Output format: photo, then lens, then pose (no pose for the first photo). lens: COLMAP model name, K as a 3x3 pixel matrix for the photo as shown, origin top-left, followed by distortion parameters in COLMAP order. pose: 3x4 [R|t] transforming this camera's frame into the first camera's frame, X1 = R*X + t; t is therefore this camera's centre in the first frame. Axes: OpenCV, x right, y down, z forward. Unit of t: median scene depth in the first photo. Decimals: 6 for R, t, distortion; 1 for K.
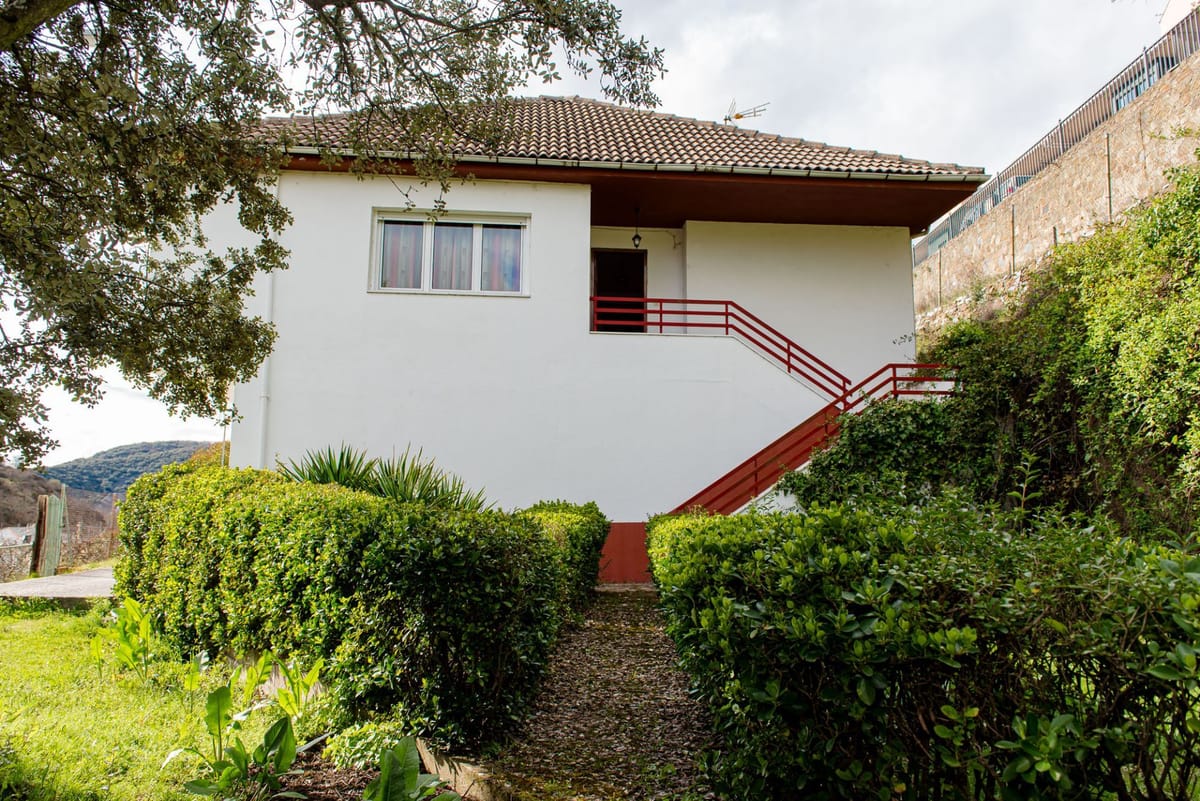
lens RADIAL K [[797.5, 0, 602.6], [0, 797.5, 396.3], [0, 0, 1]] dist [-0.000904, -0.003292]
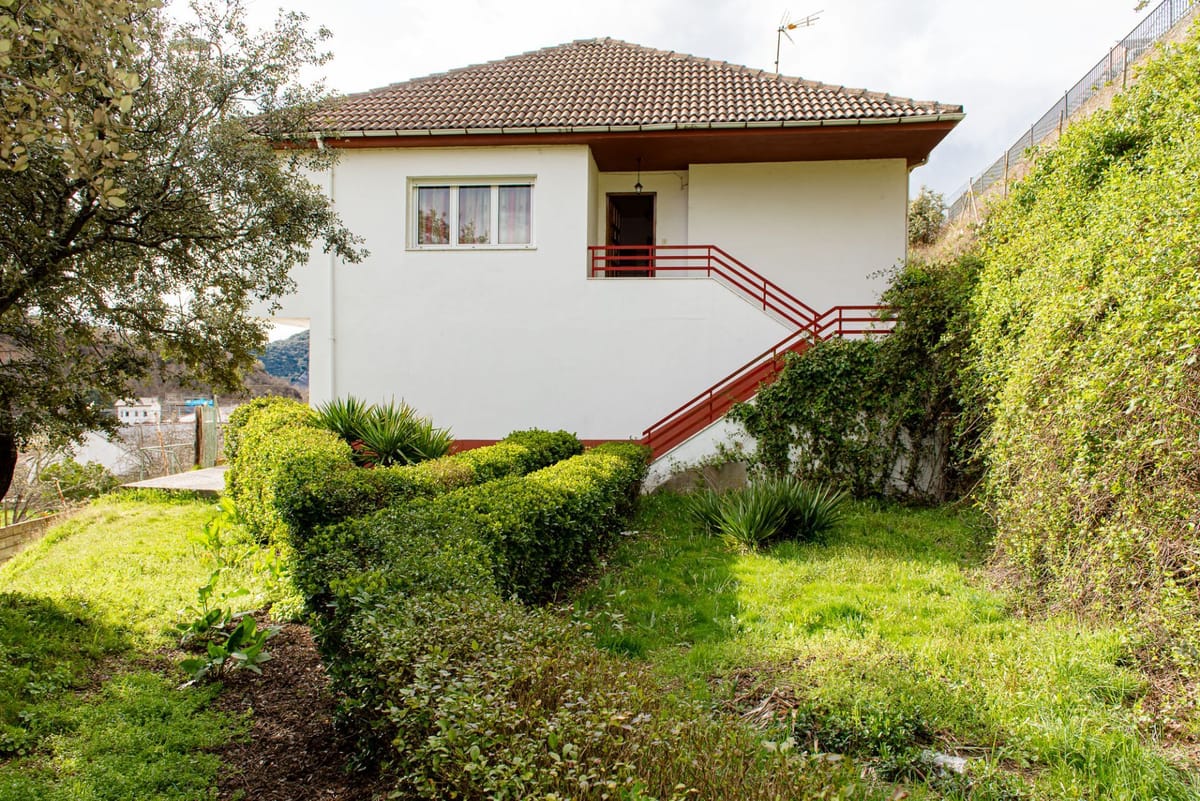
lens RADIAL K [[797.5, 0, 602.6], [0, 797.5, 396.3], [0, 0, 1]] dist [-0.000904, -0.003292]
pose [[0.981388, 0.003771, -0.191998, 0.226502], [0.025297, 0.988556, 0.148720, -0.080895], [0.190362, -0.150809, 0.970061, -0.150603]]
